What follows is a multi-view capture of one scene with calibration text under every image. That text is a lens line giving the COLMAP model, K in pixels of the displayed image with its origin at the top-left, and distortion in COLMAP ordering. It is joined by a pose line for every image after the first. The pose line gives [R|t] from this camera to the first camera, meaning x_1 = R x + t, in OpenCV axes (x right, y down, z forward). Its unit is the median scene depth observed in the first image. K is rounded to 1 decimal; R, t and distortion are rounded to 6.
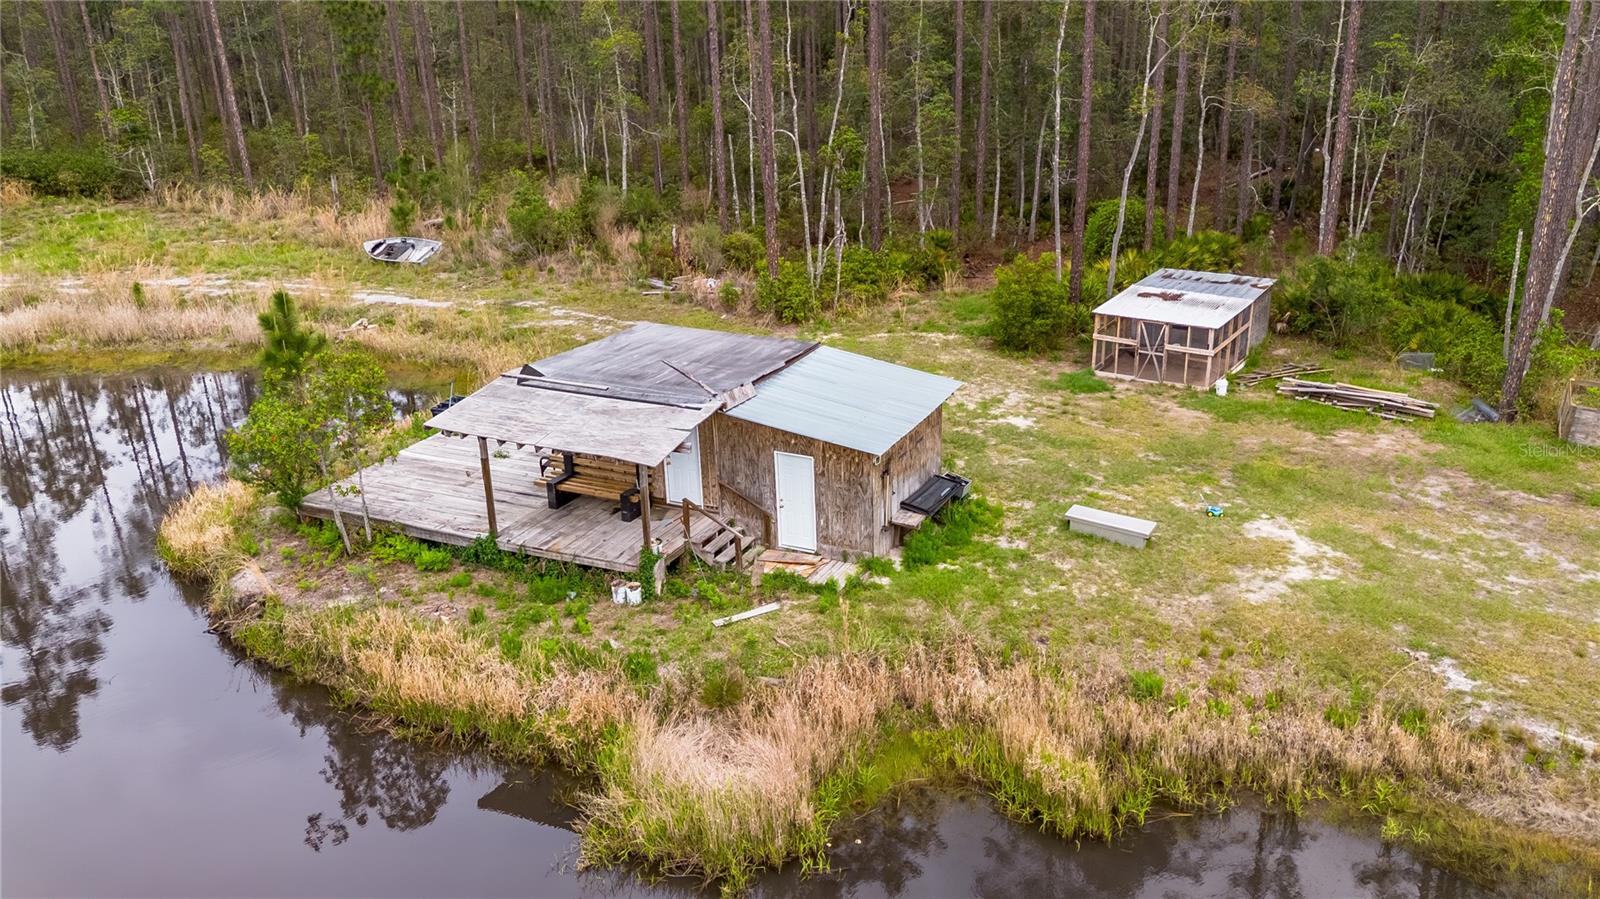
lens RADIAL K [[1240.8, 0, 922.6], [0, 1240.8, 450.1], [0, 0, 1]] dist [0.006832, 0.001059]
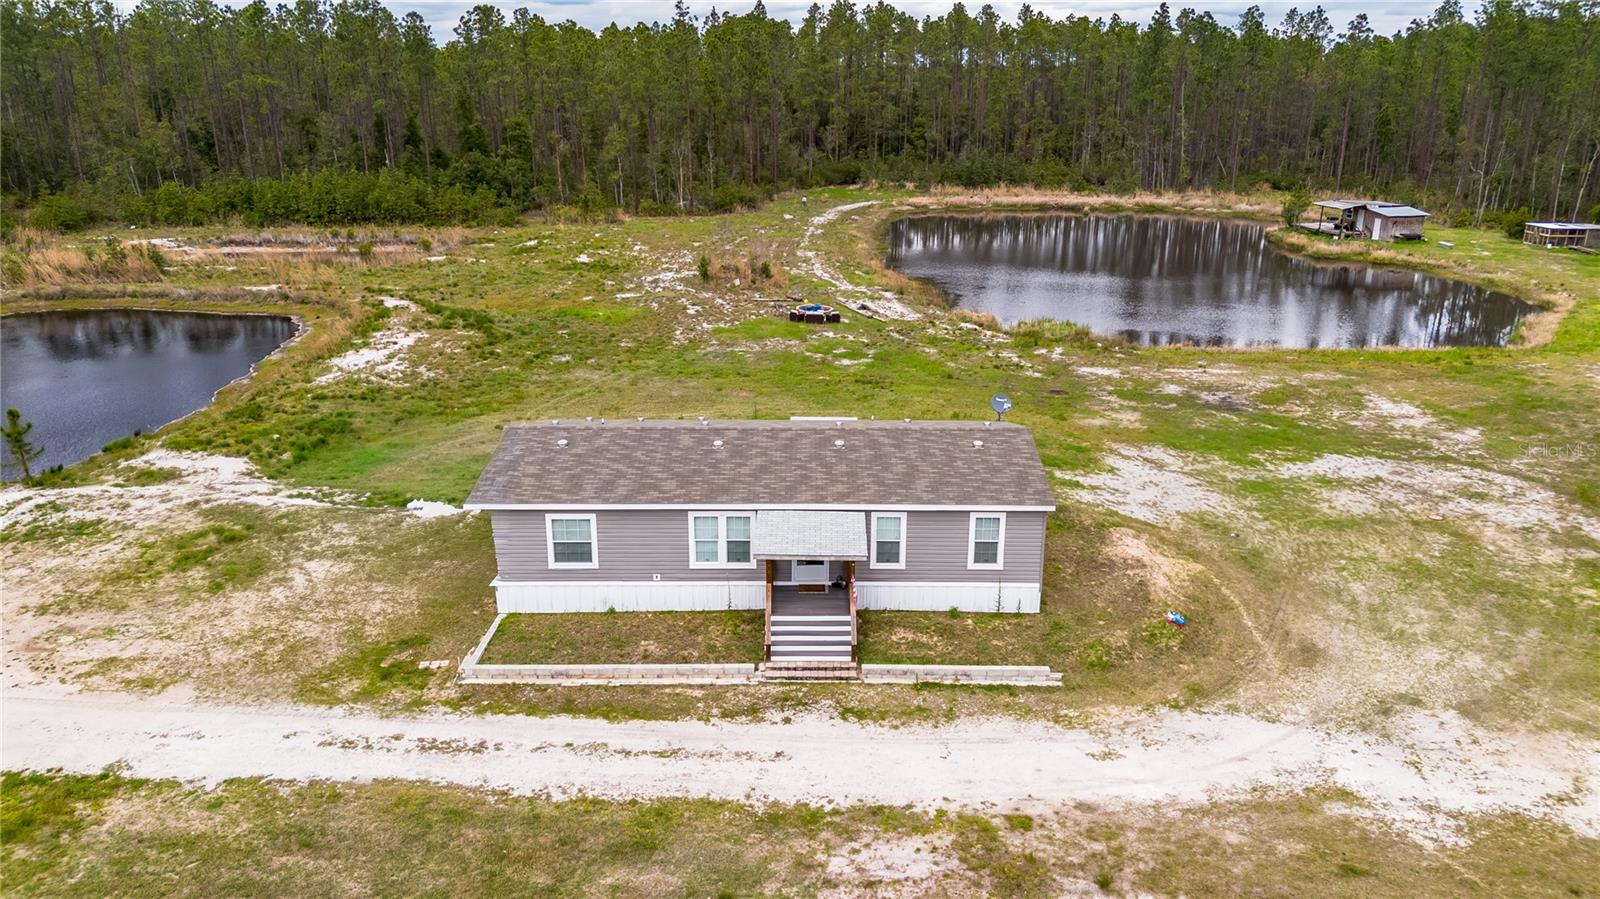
lens RADIAL K [[1142.5, 0, 804.7], [0, 1142.5, 451.0], [0, 0, 1]] dist [0.059262, -0.051751]
pose [[0.534759, 0.259216, -0.804263, 1.819624], [-0.311628, 0.945195, 0.097435, 0.792078], [0.785443, 0.198527, 0.586231, -2.325321]]
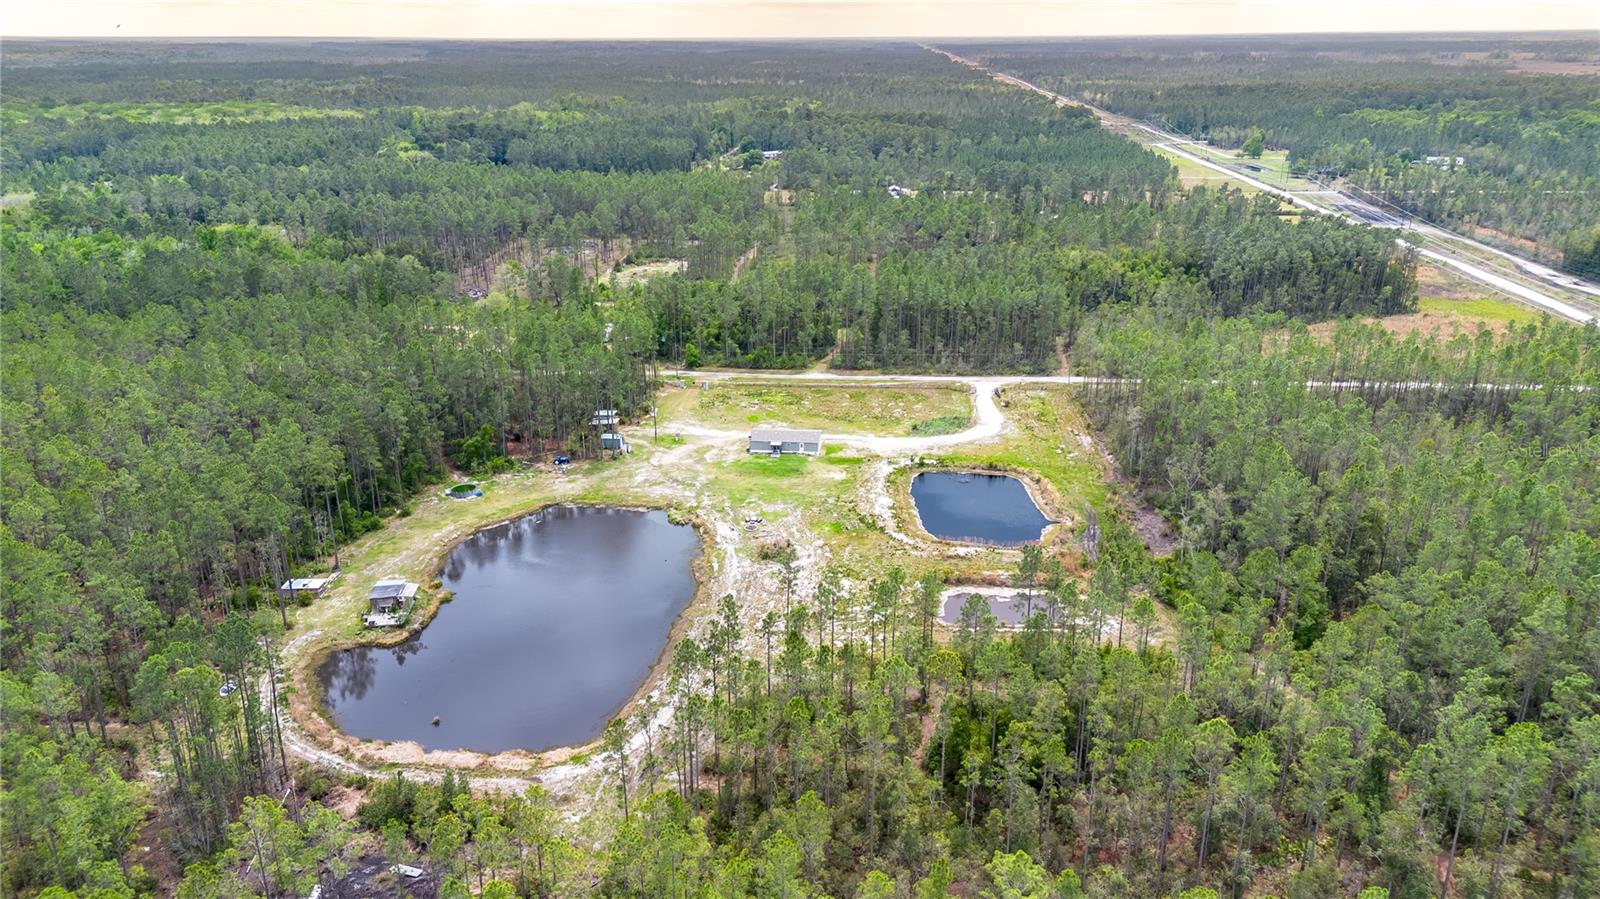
lens RADIAL K [[1127.3, 0, 804.2], [0, 1127.3, 446.3], [0, 0, 1]] dist [0.061405, -0.042666]
pose [[-0.448553, -0.306418, 0.839588, -5.381271], [0.330335, 0.816035, 0.474305, -2.539283], [-0.830469, 0.490096, -0.264814, 0.173836]]
